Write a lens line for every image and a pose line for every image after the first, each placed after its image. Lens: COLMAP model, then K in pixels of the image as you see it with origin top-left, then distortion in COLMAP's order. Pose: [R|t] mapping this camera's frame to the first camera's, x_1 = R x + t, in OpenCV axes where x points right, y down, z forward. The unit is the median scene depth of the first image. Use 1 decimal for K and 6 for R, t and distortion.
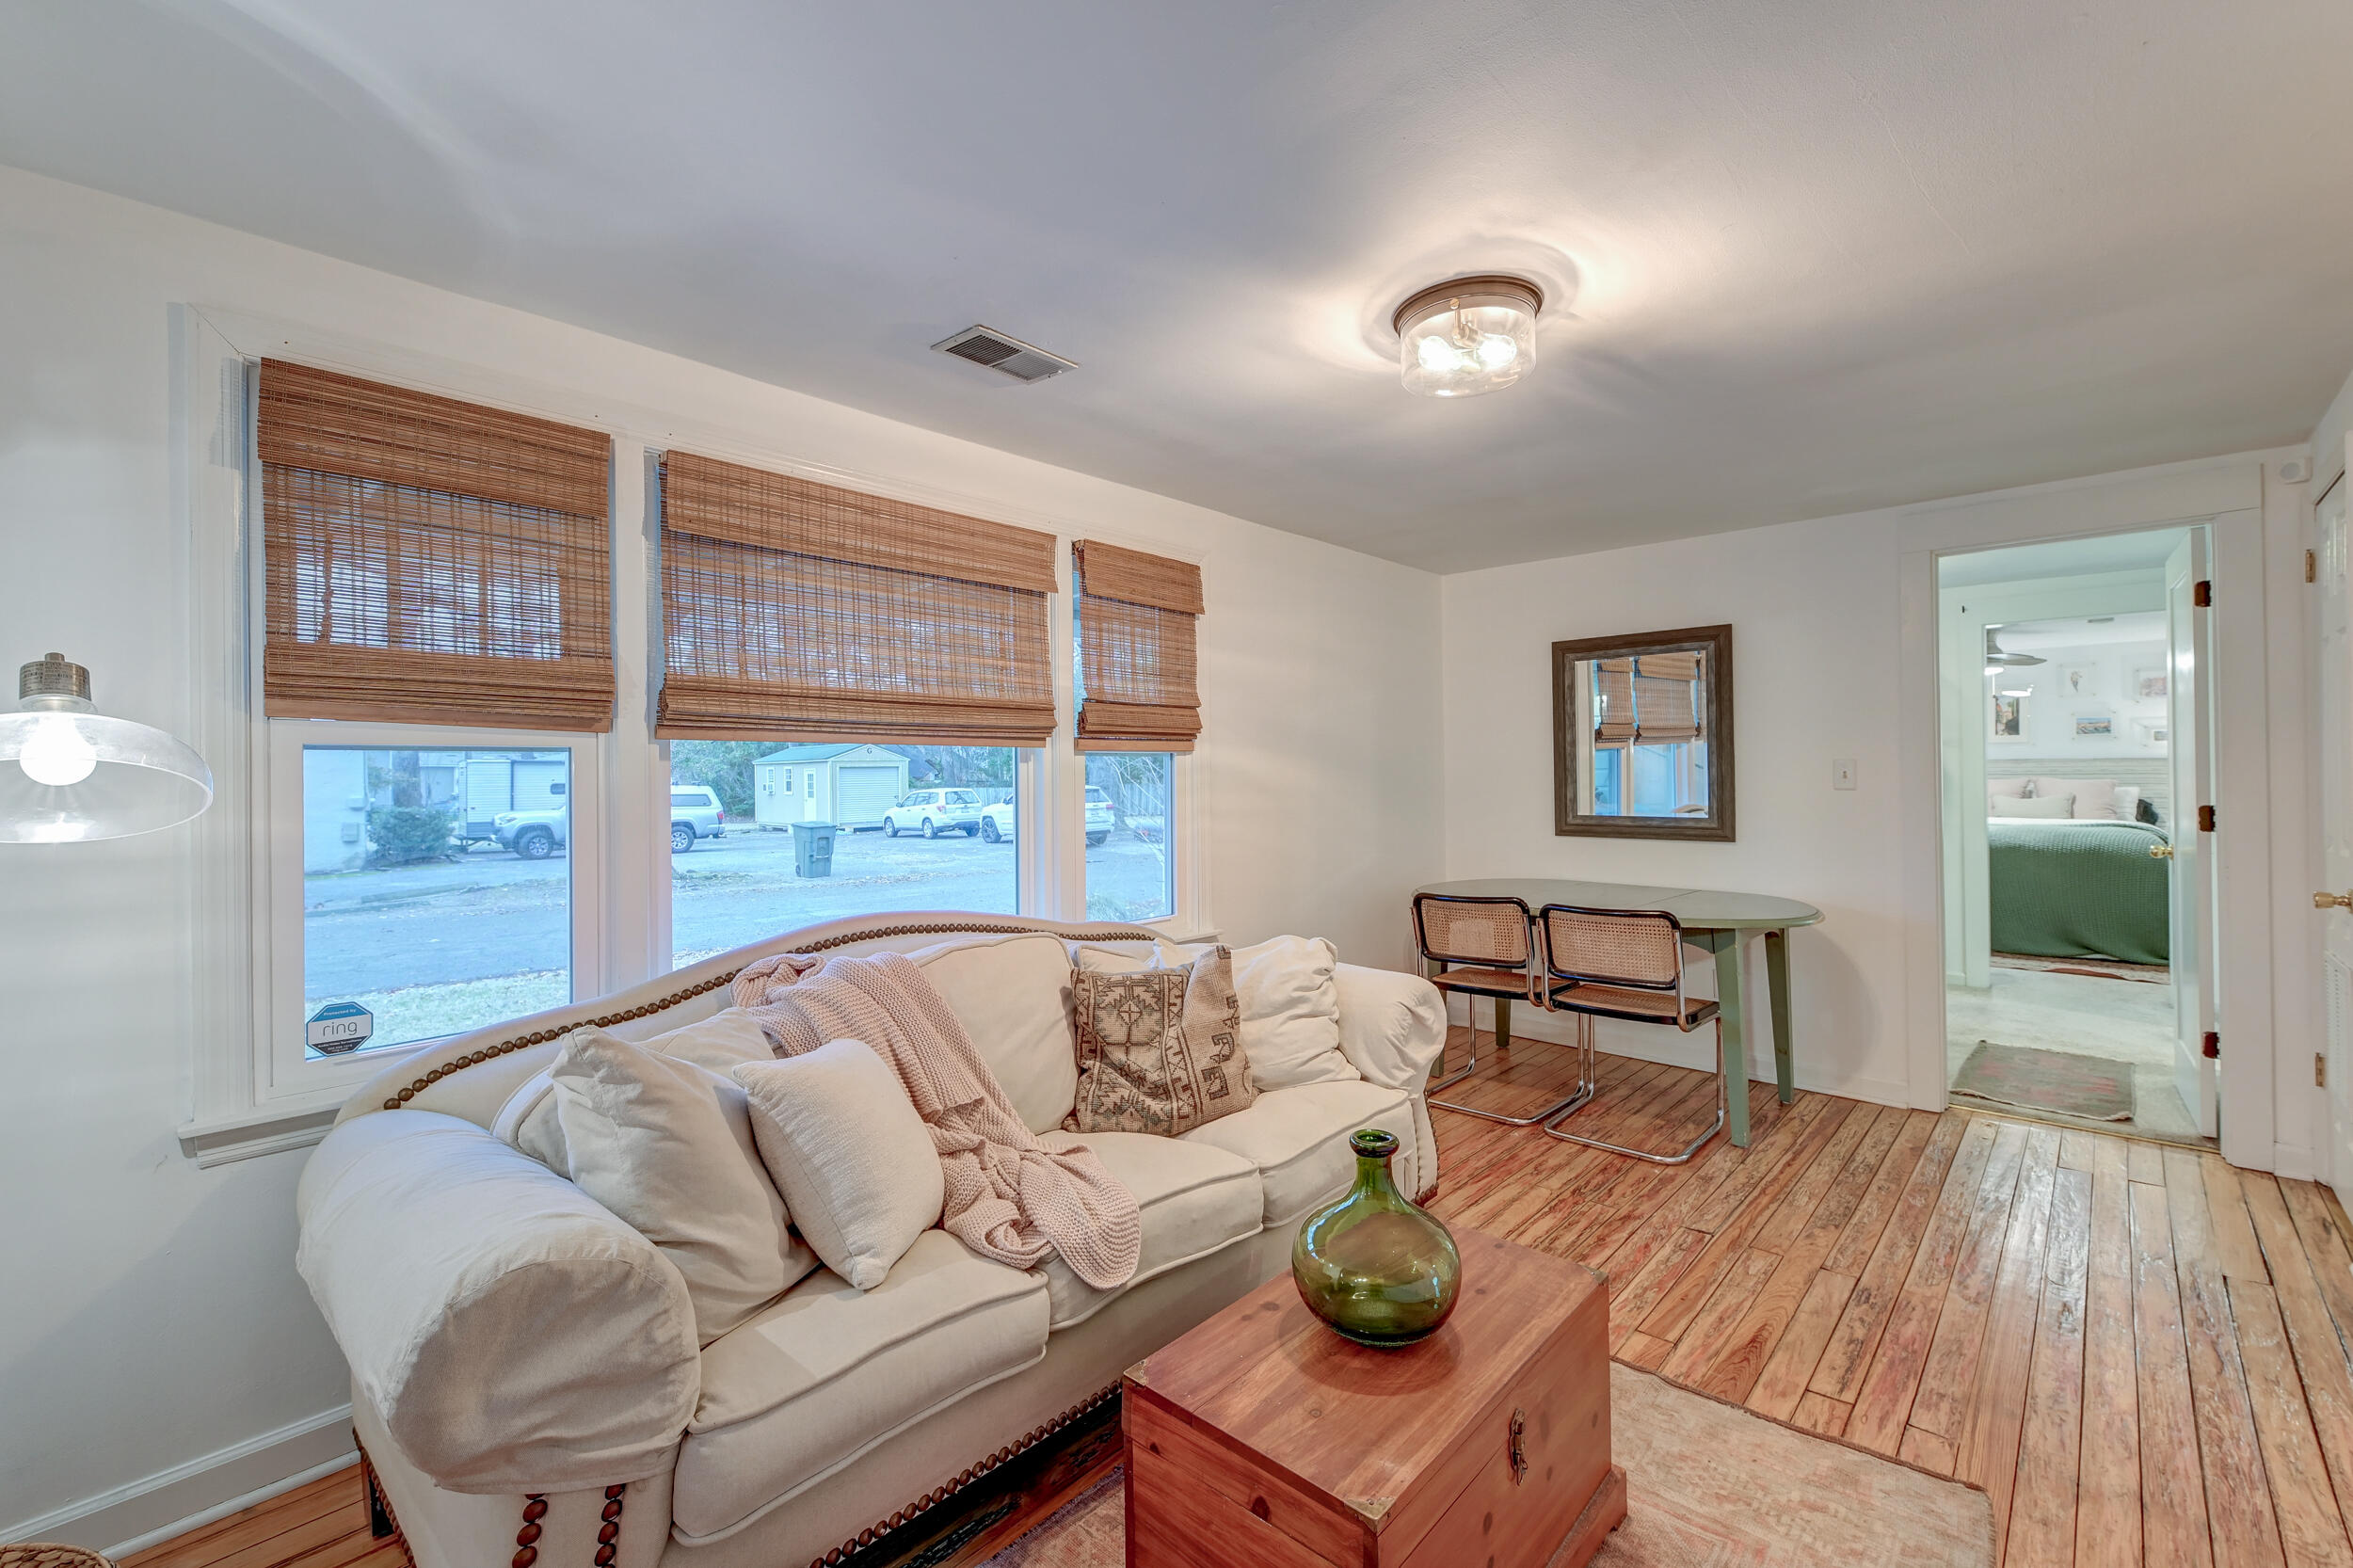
lens RADIAL K [[996.5, 0, 1196.5], [0, 996.5, 768.8], [0, 0, 1]] dist [0.015751, -0.008890]
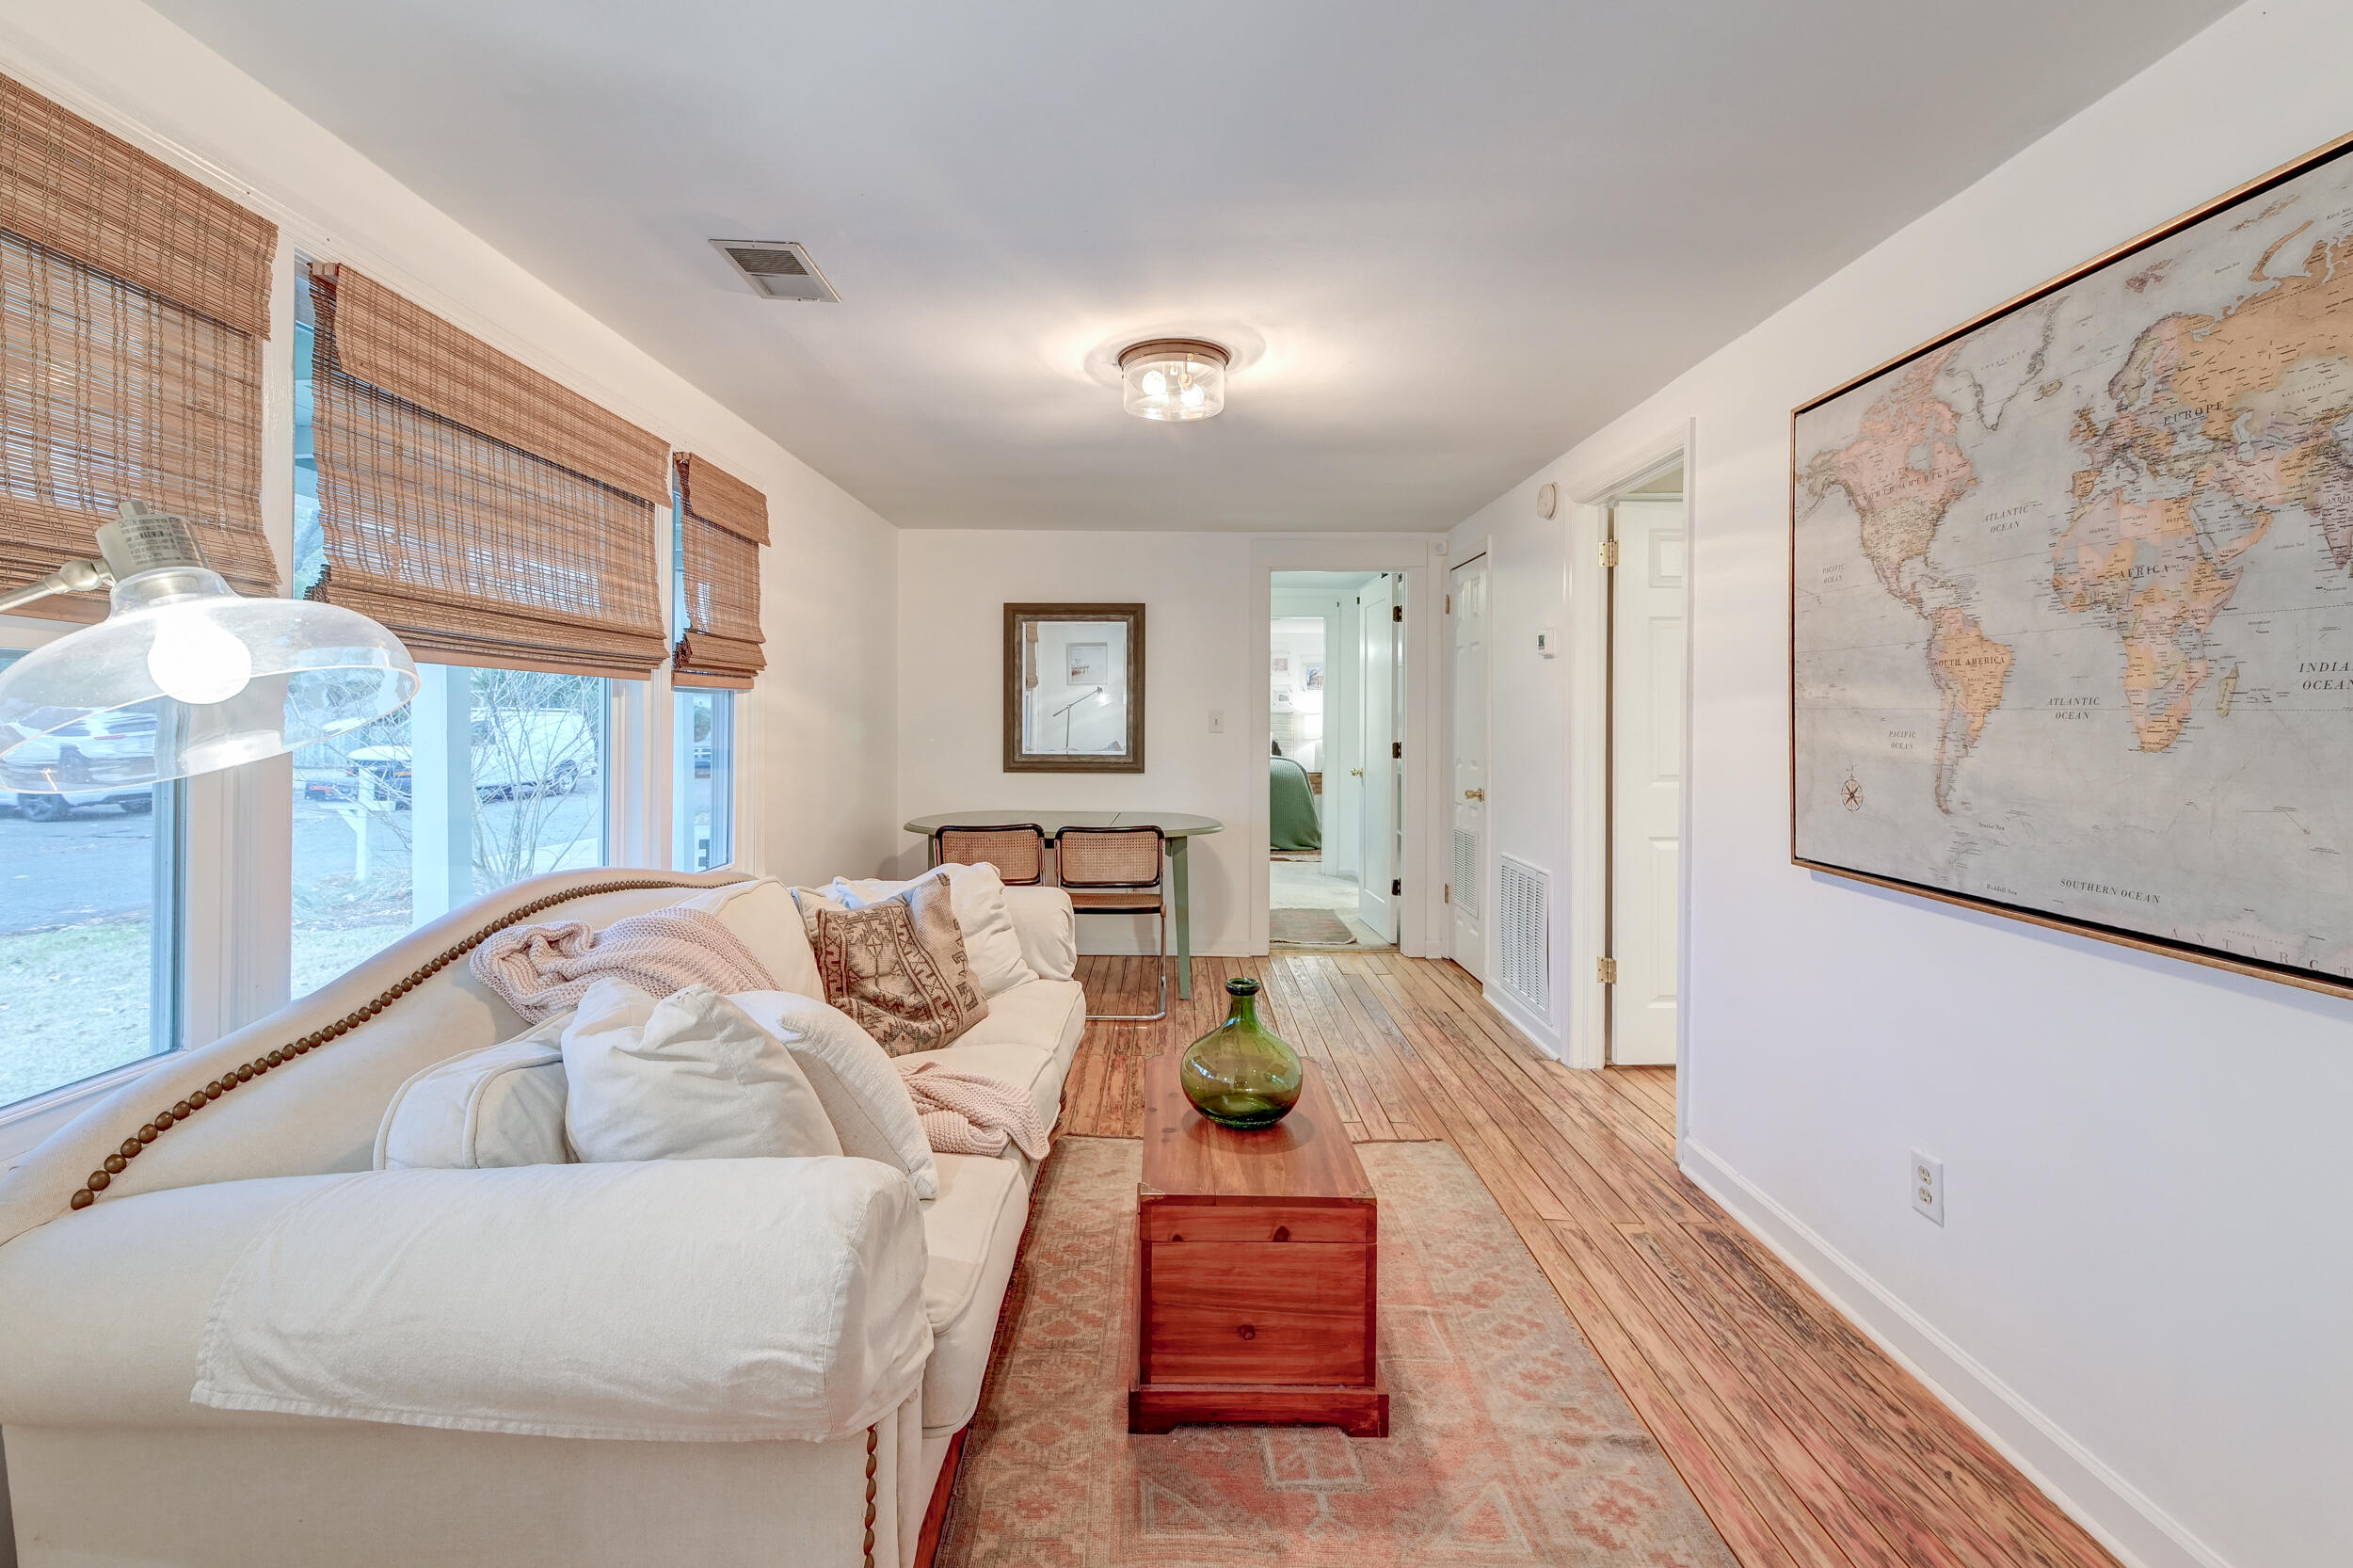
lens RADIAL K [[996.5, 0, 1190.7], [0, 996.5, 713.2], [0, 0, 1]] dist [0.015751, -0.008890]
pose [[0.738729, 0.016305, 0.673806, -0.364034], [-0.015838, 0.999851, -0.006832, 0.005657], [-0.673817, -0.005625, 0.738877, 0.018338]]
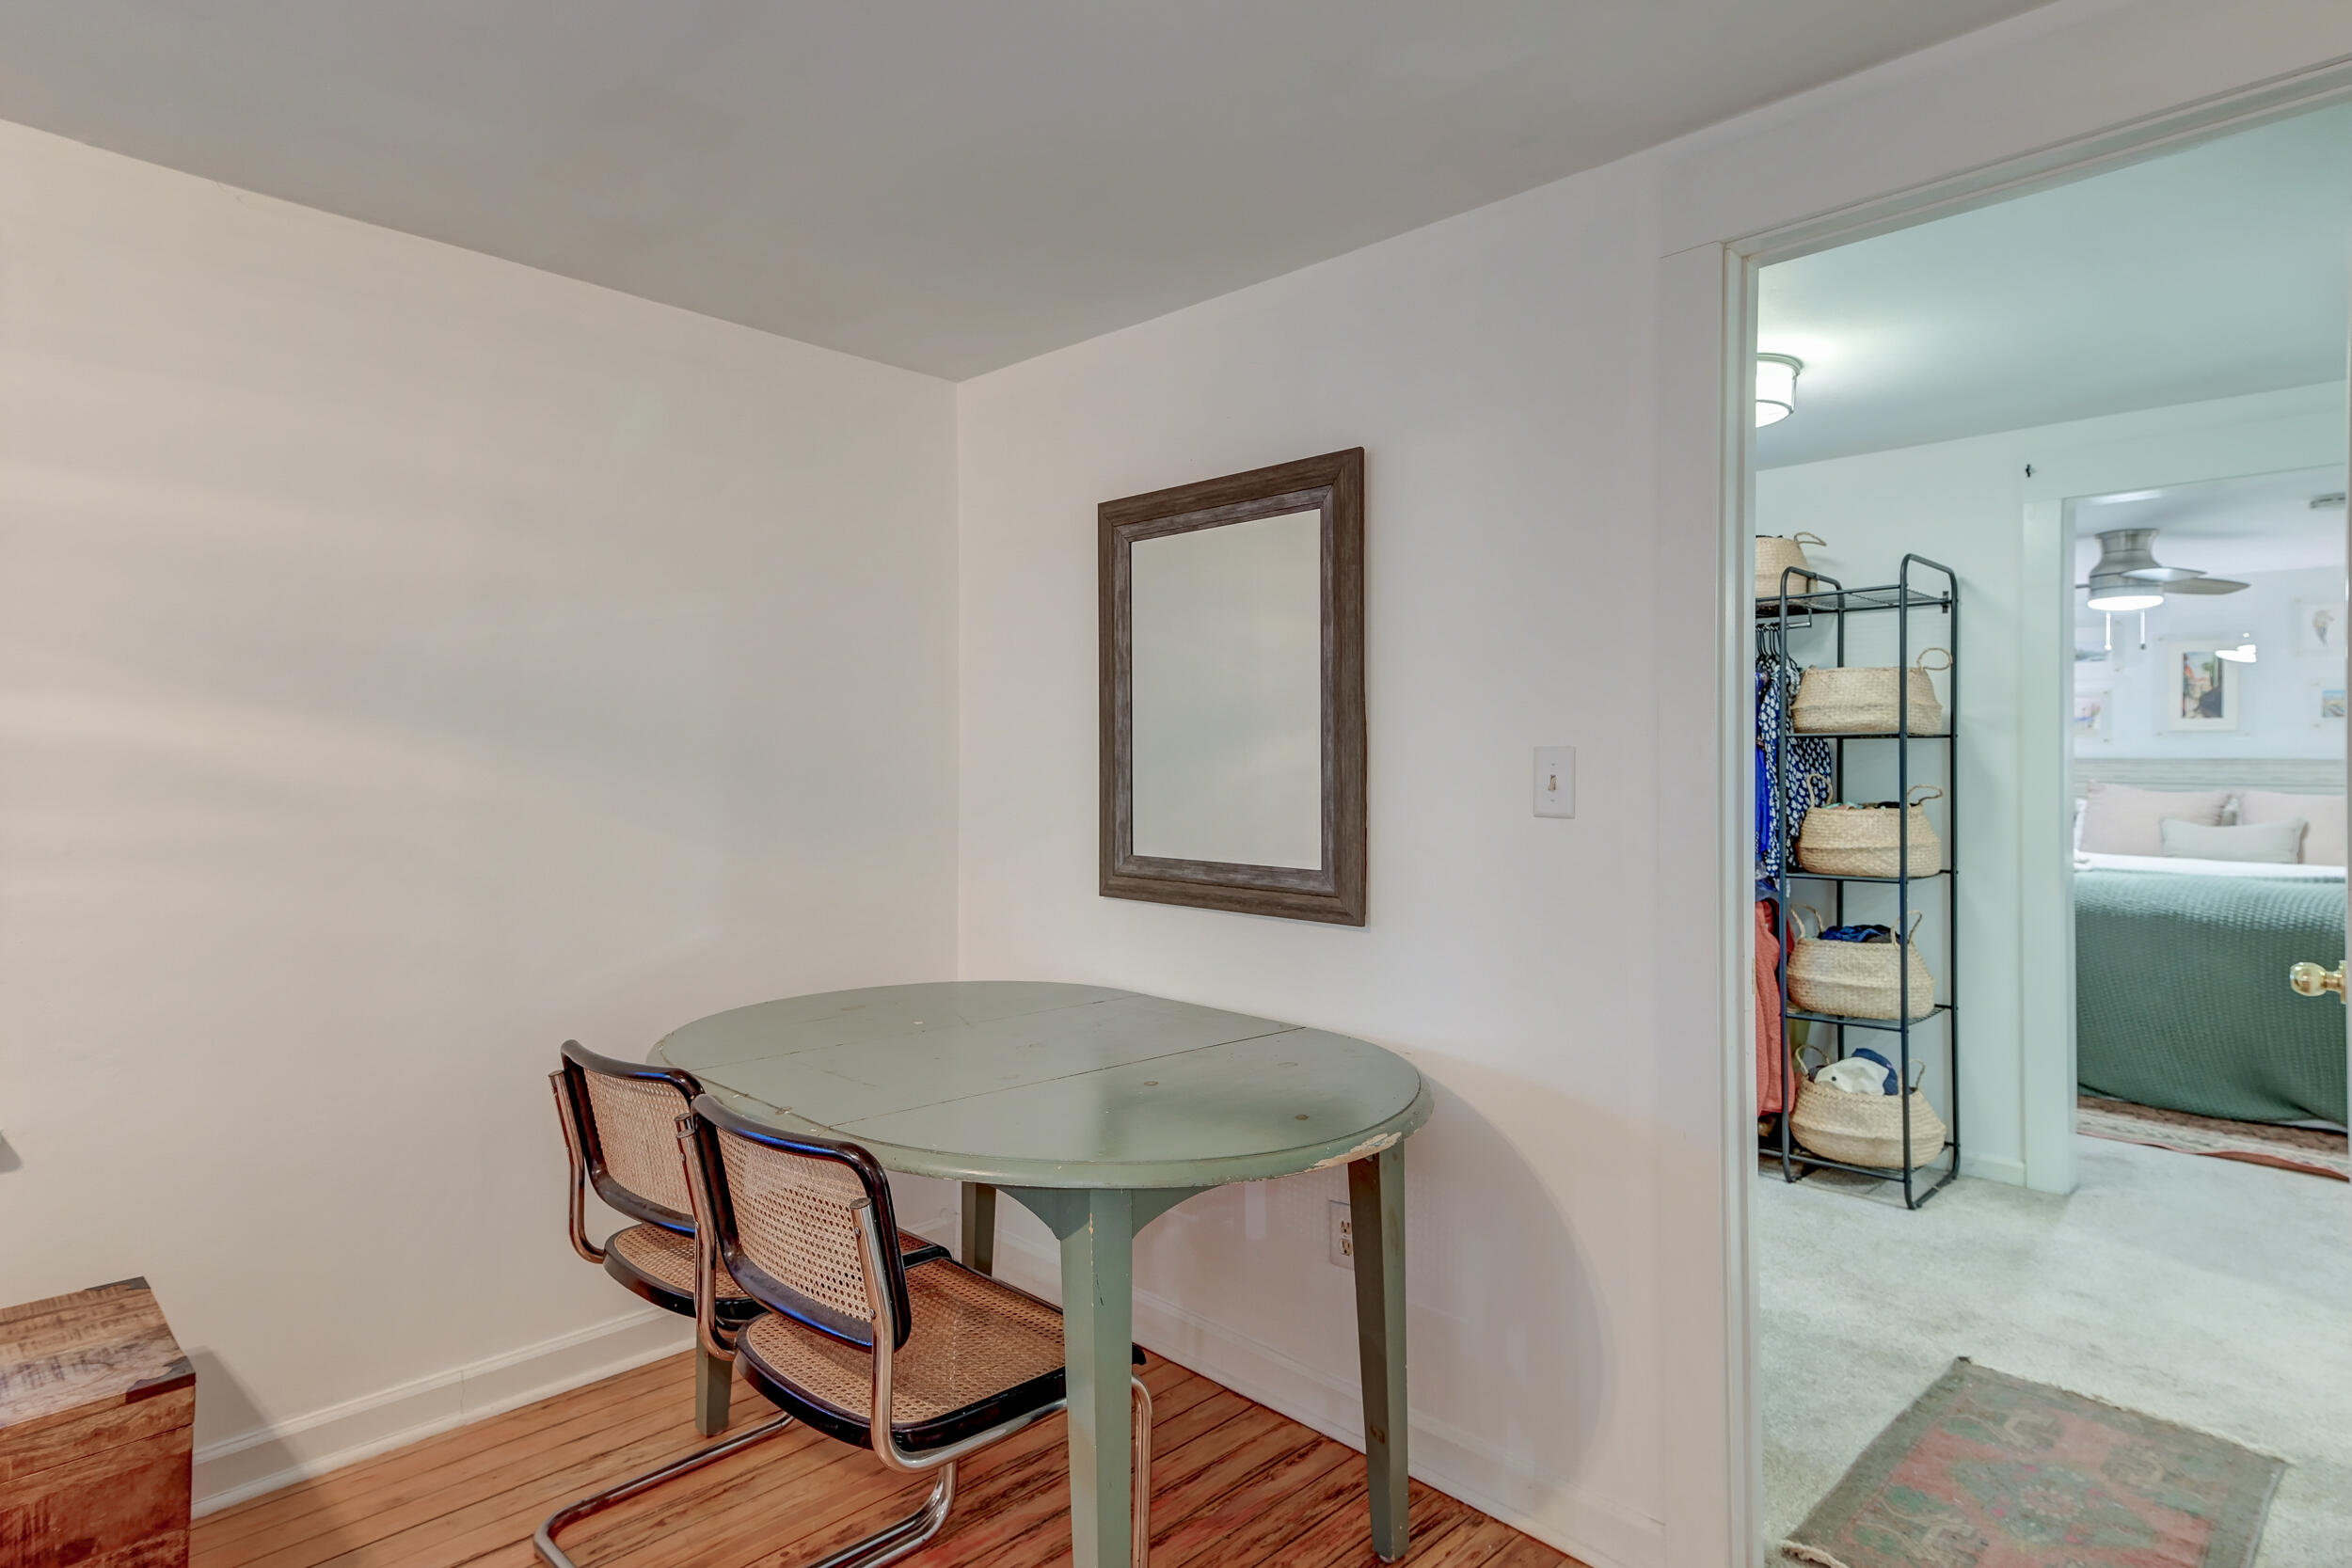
lens RADIAL K [[1248.7, 0, 1243.7], [0, 1248.7, 752.6], [0, 0, 1]] dist [0.032126, -0.001341]
pose [[0.999332, 0.015536, -0.033070, 0.647723], [-0.015667, 0.999870, -0.003714, -0.003565], [0.033008, 0.004230, 0.999446, 0.554731]]
